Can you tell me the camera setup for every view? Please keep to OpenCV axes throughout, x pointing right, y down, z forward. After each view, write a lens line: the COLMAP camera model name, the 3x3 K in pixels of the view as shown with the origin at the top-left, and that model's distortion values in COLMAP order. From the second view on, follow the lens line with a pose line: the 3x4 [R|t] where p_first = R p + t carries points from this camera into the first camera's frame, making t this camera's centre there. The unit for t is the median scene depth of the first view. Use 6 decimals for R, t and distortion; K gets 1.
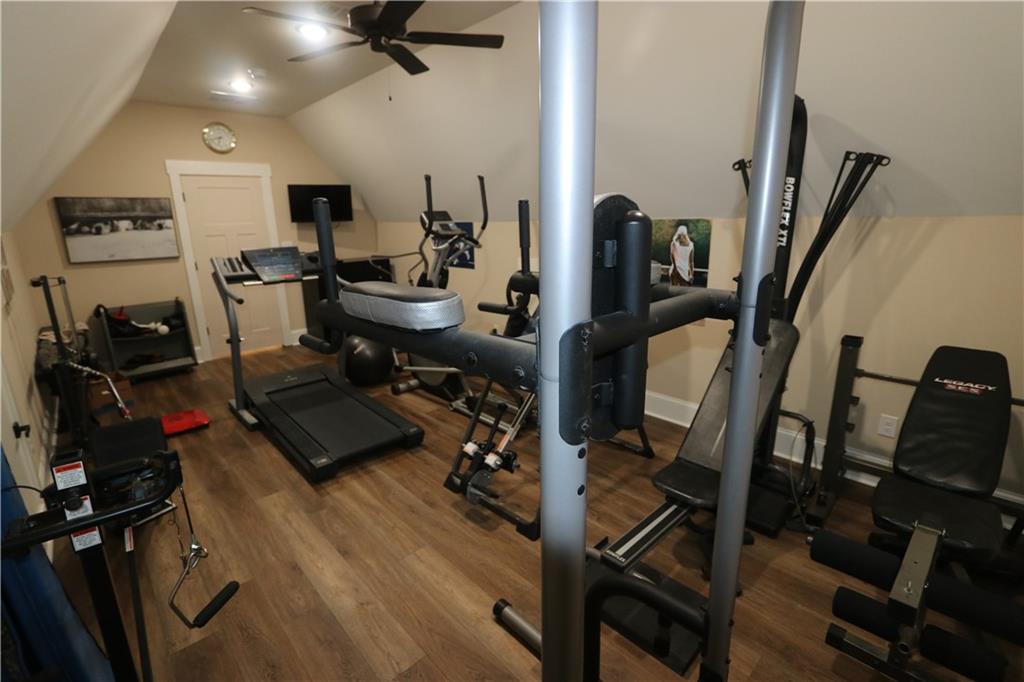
lens RADIAL K [[472.9, 0, 499.9], [0, 472.9, 336.0], [0, 0, 1]] dist [-0.019795, 0.000784]
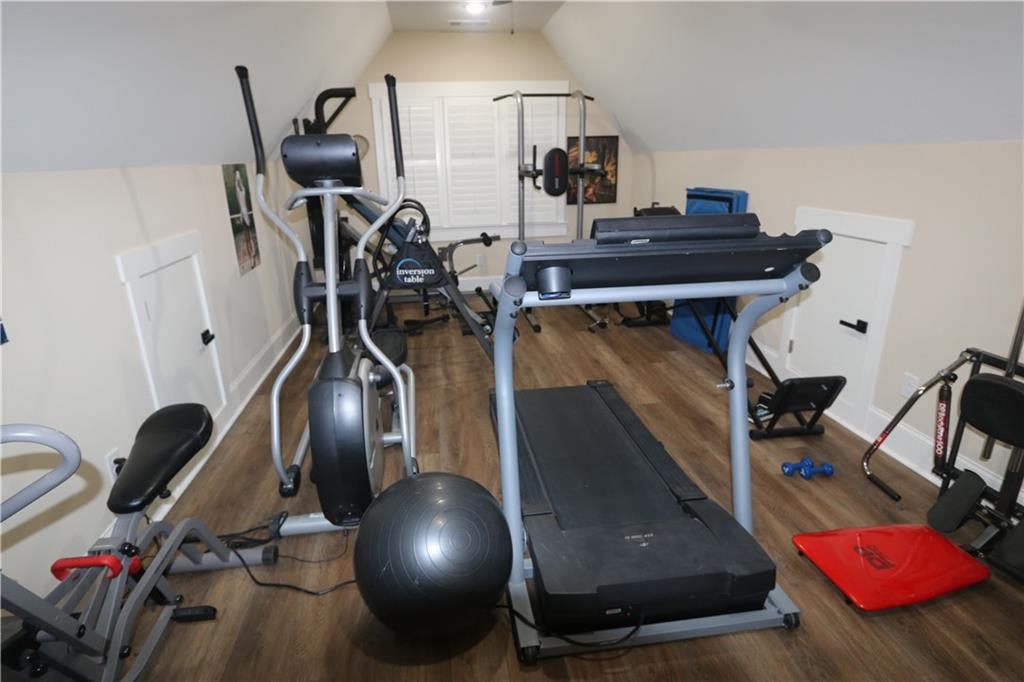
lens RADIAL K [[567.3, 0, 512.0], [0, 567.3, 341.0], [0, 0, 1]] dist [-0.000106, 0.000016]
pose [[-0.831560, -0.121737, 0.541929, -0.915387], [0.187382, 0.857000, 0.480040, -0.456563], [-0.522872, 0.500730, -0.689836, 1.987822]]
